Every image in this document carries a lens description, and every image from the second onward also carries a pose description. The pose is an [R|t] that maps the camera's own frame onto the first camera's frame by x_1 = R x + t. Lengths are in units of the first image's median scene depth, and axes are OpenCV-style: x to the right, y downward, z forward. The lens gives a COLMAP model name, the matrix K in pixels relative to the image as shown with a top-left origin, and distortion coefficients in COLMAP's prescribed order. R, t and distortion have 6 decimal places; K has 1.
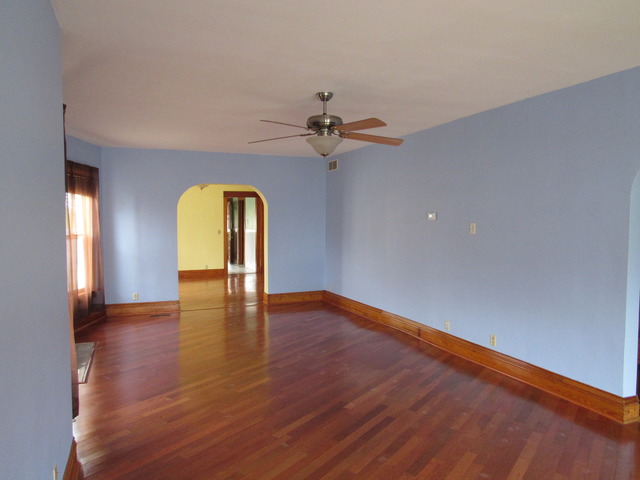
lens RADIAL K [[461.4, 0, 323.4], [0, 461.4, 239.5], [0, 0, 1]] dist [-0.027962, 0.017406]
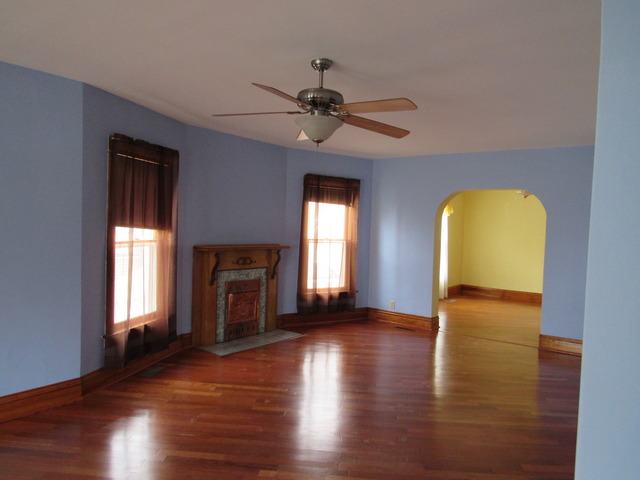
lens RADIAL K [[461.4, 0, 319.0], [0, 461.4, 240.8], [0, 0, 1]] dist [-0.027962, 0.017406]
pose [[0.511090, 0.048233, -0.858173, 0.420074], [-0.074802, 0.997132, 0.011495, -0.017272], [0.856266, 0.058318, 0.513232, 0.388536]]
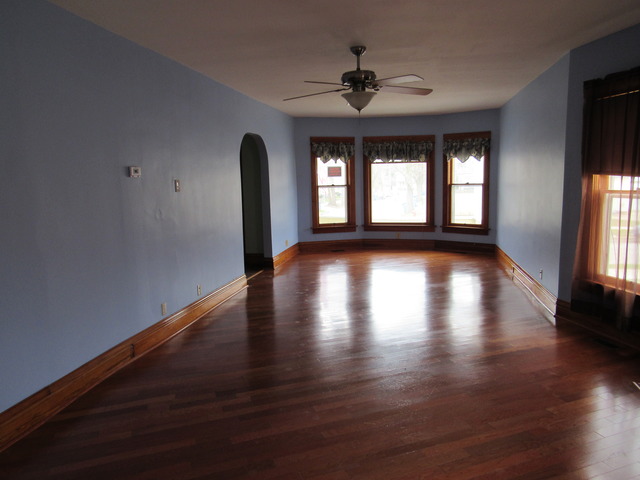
lens RADIAL K [[461.4, 0, 322.3], [0, 461.4, 239.2], [0, 0, 1]] dist [-0.027962, 0.017406]
pose [[-0.823579, -0.048302, 0.565141, -0.341221], [0.058383, 0.983856, 0.169170, -0.050223], [-0.564189, 0.172319, -0.807464, 1.228763]]
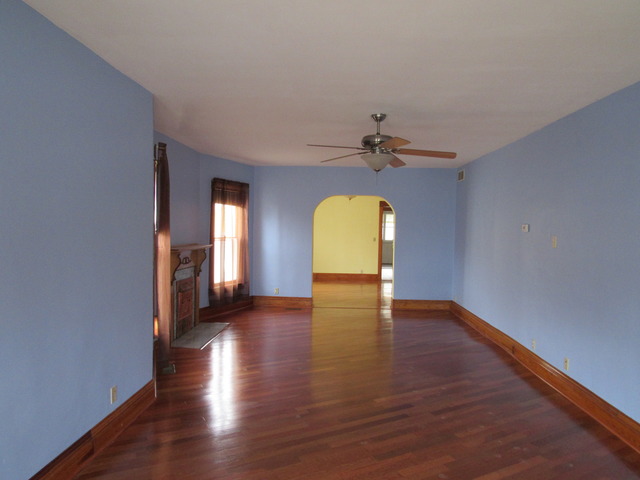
lens RADIAL K [[461.4, 0, 323.6], [0, 461.4, 241.0], [0, 0, 1]] dist [-0.027962, 0.017406]
pose [[0.907010, 0.032028, -0.419889, 0.223140], [-0.038354, 0.999242, -0.006630, -0.001505], [0.419358, 0.022118, 0.907551, -0.032051]]
